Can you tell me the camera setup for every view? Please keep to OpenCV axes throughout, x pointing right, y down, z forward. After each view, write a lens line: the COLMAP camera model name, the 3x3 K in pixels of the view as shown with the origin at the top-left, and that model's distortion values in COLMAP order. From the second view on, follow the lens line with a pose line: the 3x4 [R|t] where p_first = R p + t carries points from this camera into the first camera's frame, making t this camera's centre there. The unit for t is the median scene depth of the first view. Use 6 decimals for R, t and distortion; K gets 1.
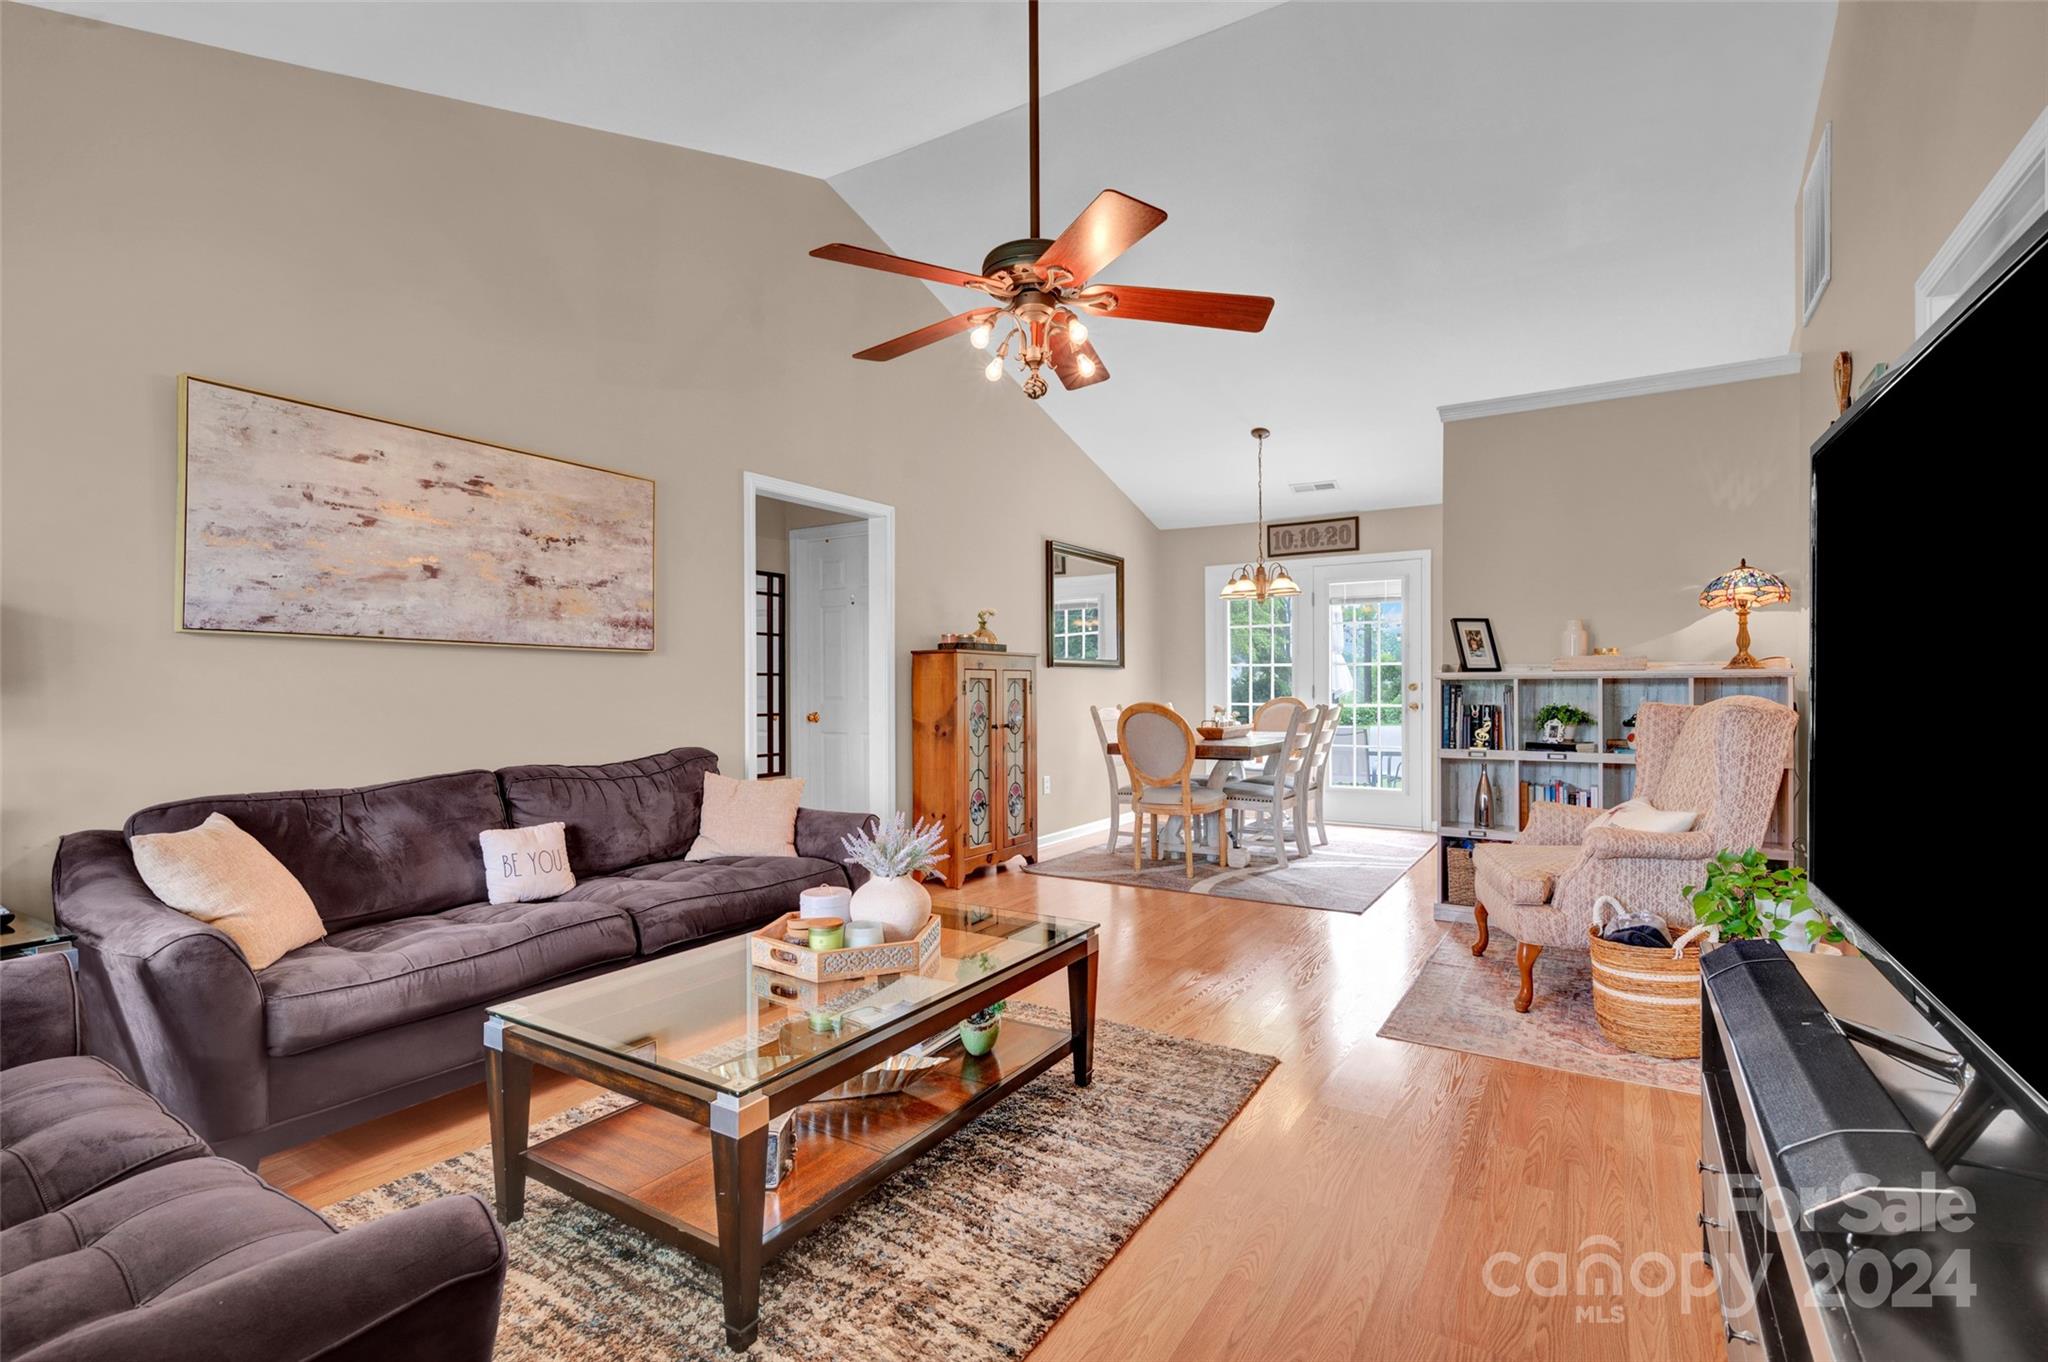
lens RADIAL K [[961.1, 0, 1018.3], [0, 961.1, 684.5], [0, 0, 1]] dist [-0.004200, -0.001188]
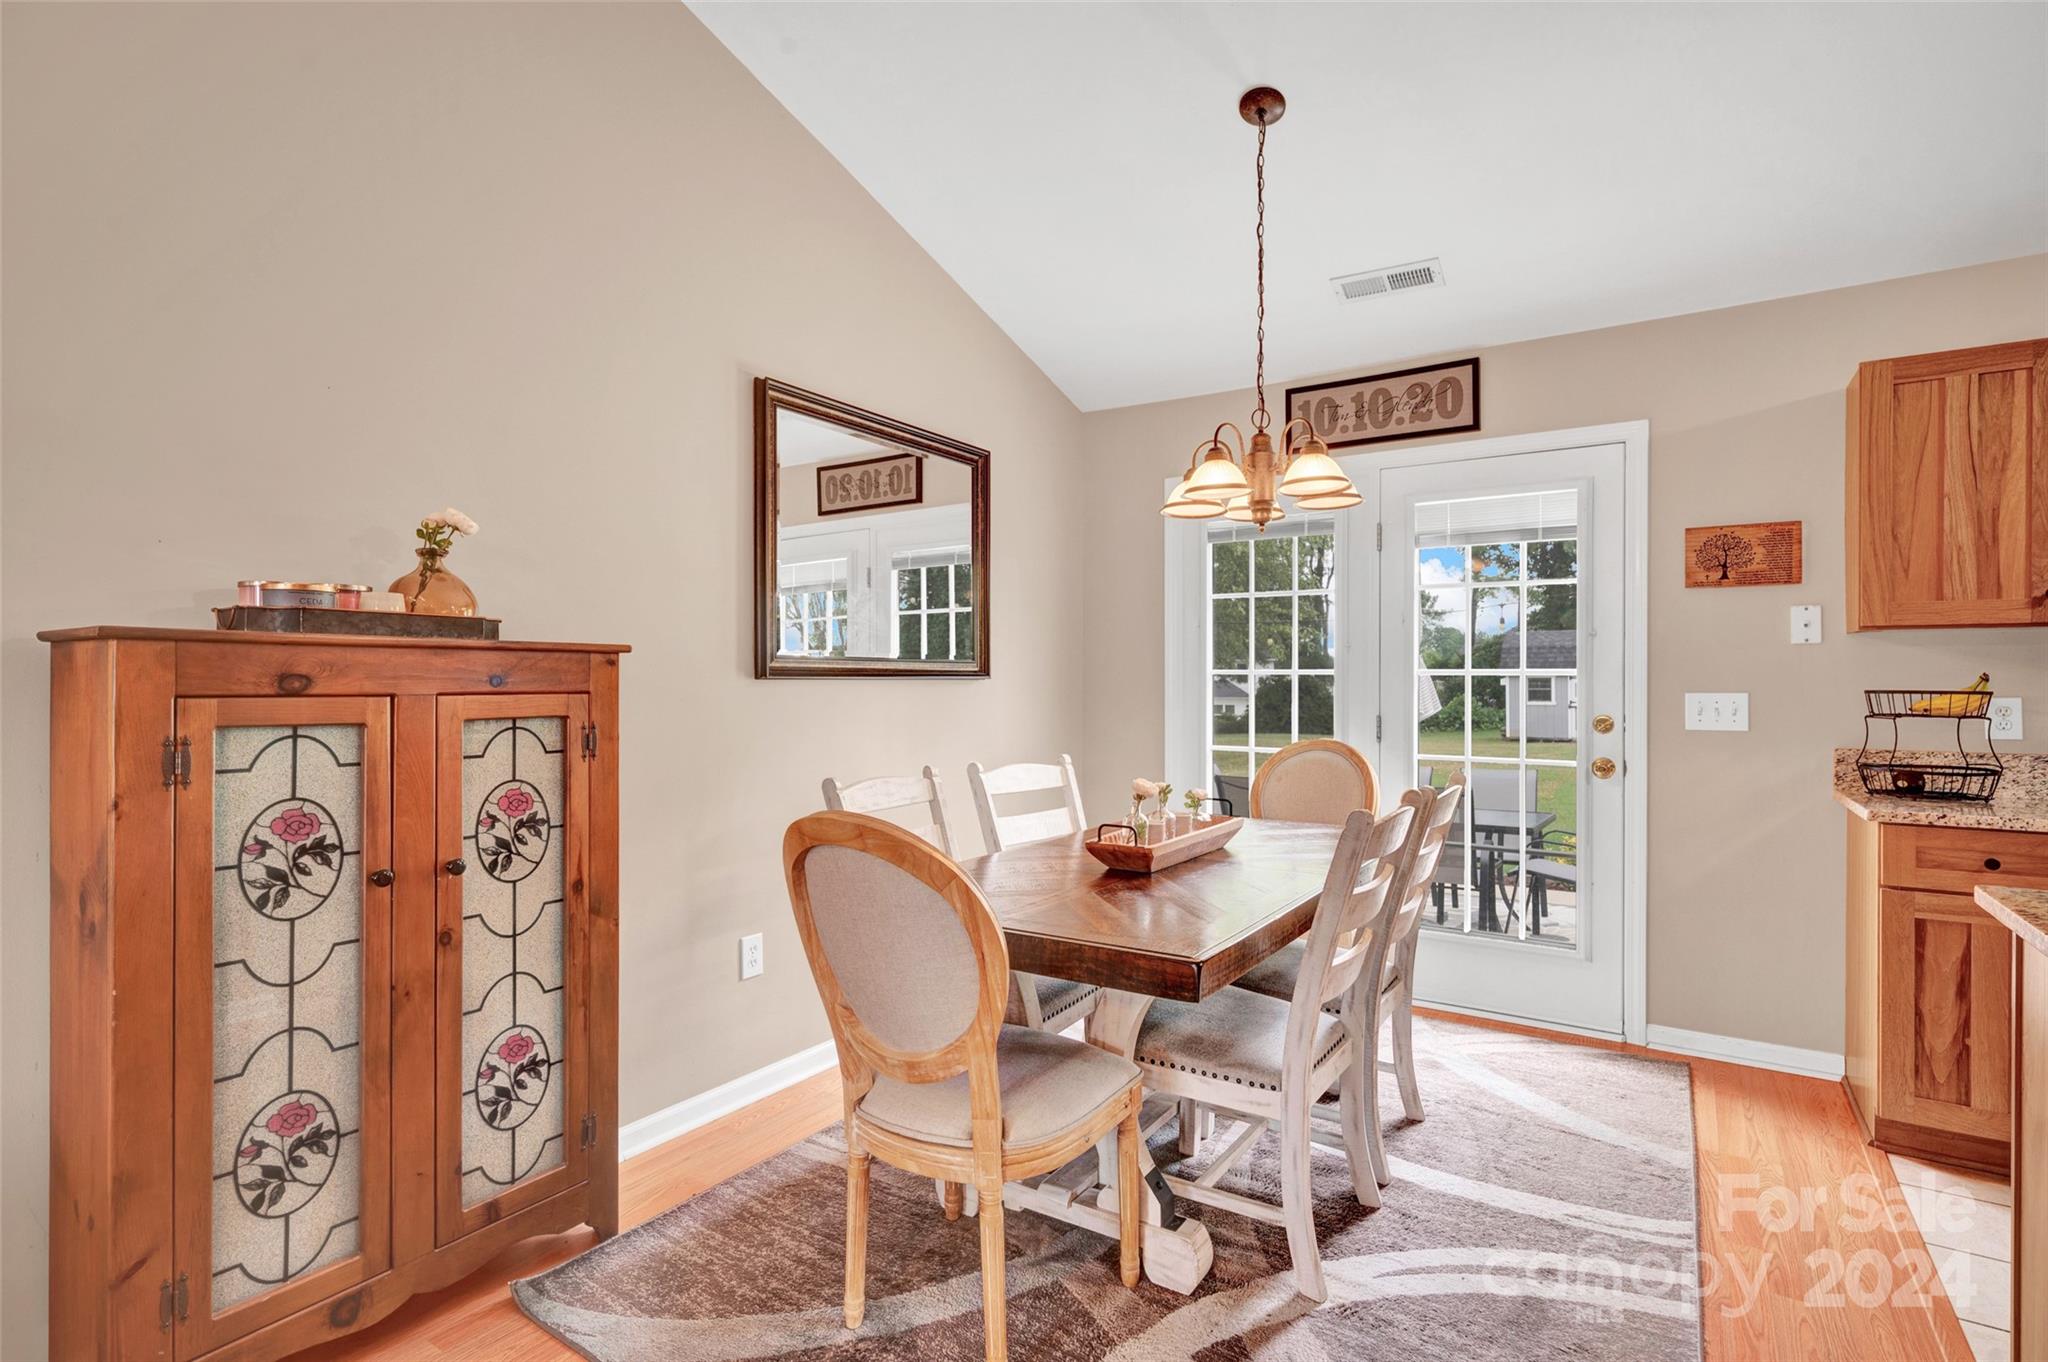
lens RADIAL K [[997.7, 0, 1024.0], [0, 997.7, 681.0], [0, 0, 1]] dist [0.002305, 0.000895]
pose [[0.999827, 0.006067, -0.017557, 0.155870], [-0.006054, 0.999981, 0.000756, -0.017643], [0.017561, -0.000650, 0.999846, 0.561645]]
